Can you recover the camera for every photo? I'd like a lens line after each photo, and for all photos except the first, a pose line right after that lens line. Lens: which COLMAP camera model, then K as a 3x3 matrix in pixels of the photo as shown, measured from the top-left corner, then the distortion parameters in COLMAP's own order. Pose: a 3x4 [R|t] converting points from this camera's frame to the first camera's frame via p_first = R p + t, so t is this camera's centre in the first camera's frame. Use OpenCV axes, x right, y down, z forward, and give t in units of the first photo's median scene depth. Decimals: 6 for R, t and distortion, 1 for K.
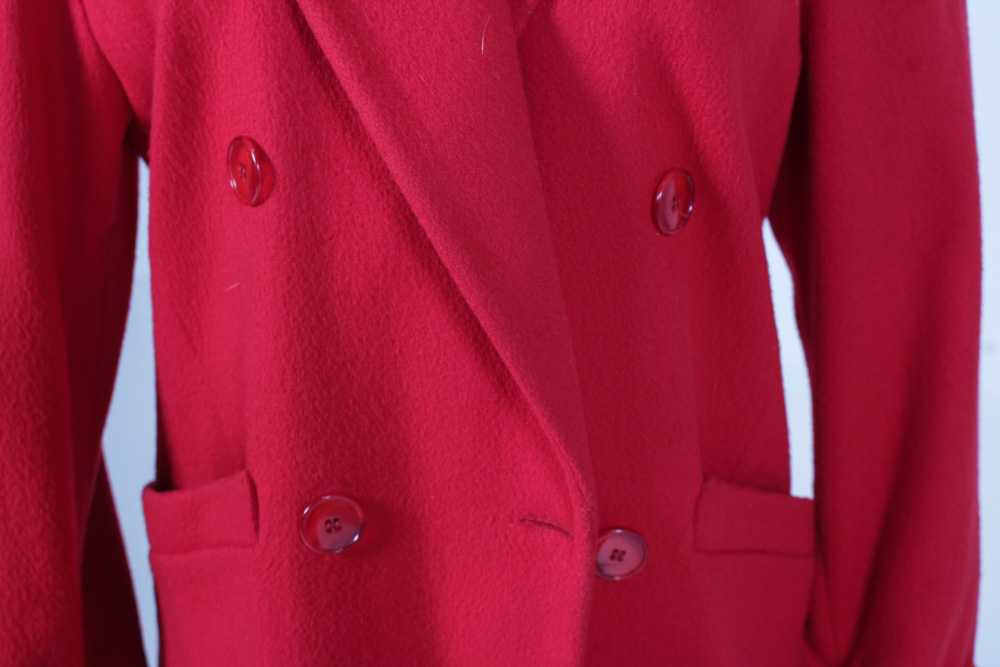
lens RADIAL K [[1451.4, 0, 491.1], [0, 1451.4, 330.3], [0, 0, 1]] dist [-0.060713, 0.000000]
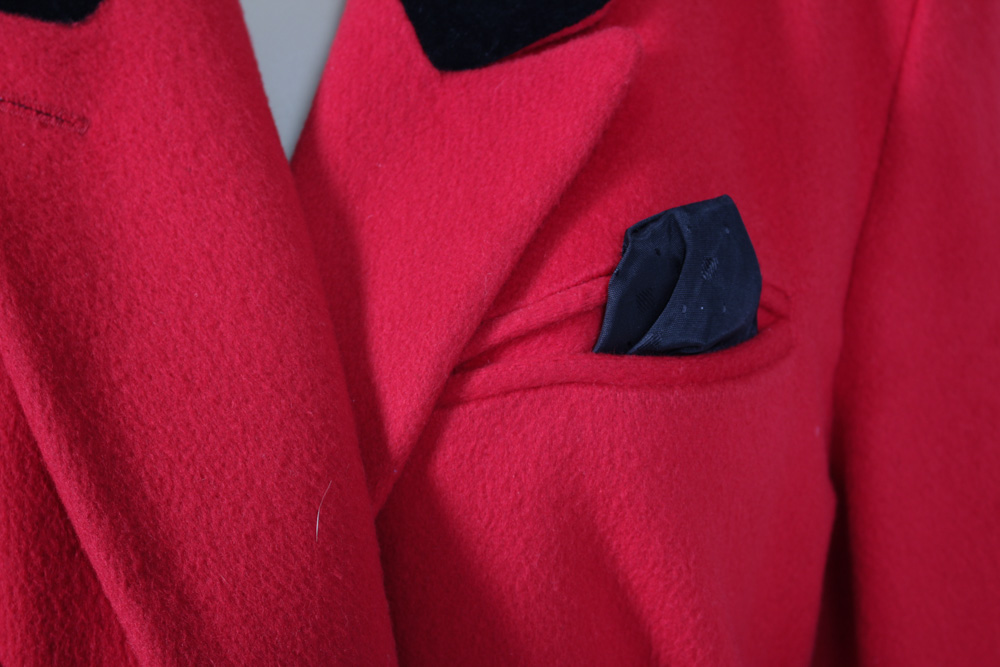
lens RADIAL K [[1998.3, 0, 501.0], [0, 1998.3, 331.4], [0, 0, 1]] dist [0.014779, 0.000000]
pose [[0.998896, 0.003924, -0.046812, 0.116731], [-0.011171, 0.987759, -0.155584, -0.136553], [0.045628, 0.155935, 0.986713, 0.069802]]
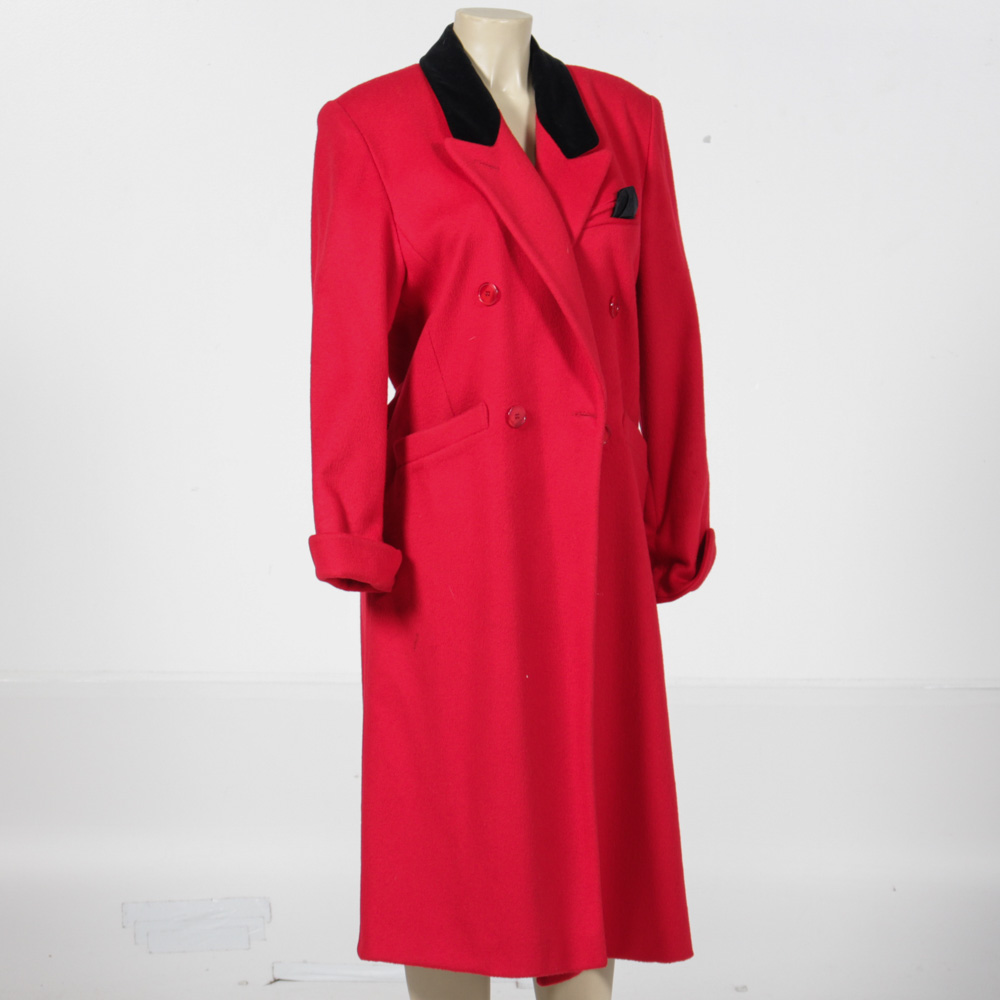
lens RADIAL K [[3588.3, 0, 497.5], [0, 3588.3, 499.4], [0, 0, 1]] dist [0.051896, 0.000000]
pose [[0.921174, -0.020760, 0.388598, -3.109469], [0.110562, 0.971388, -0.210194, 1.905931], [-0.373116, 0.236589, 0.897112, -5.691540]]
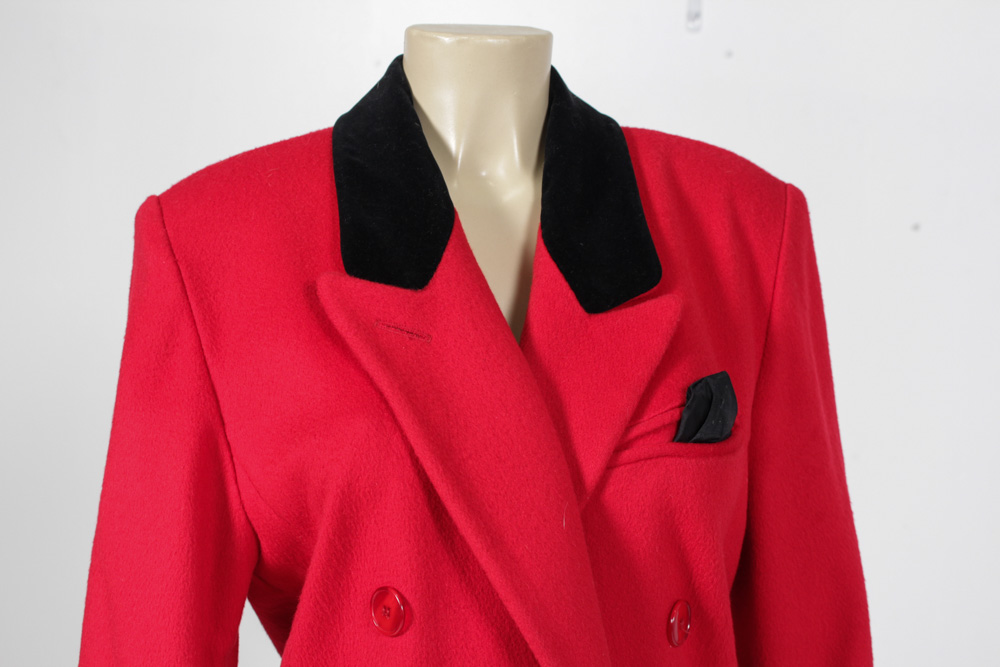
lens RADIAL K [[1483.5, 0, 493.6], [0, 1483.5, 336.9], [0, 0, 1]] dist [-0.040091, 0.000000]
pose [[0.985223, 0.002544, 0.171255, -0.319477], [0.038610, 0.970854, -0.236540, -0.025637], [-0.166865, 0.239657, 0.956410, -0.453561]]
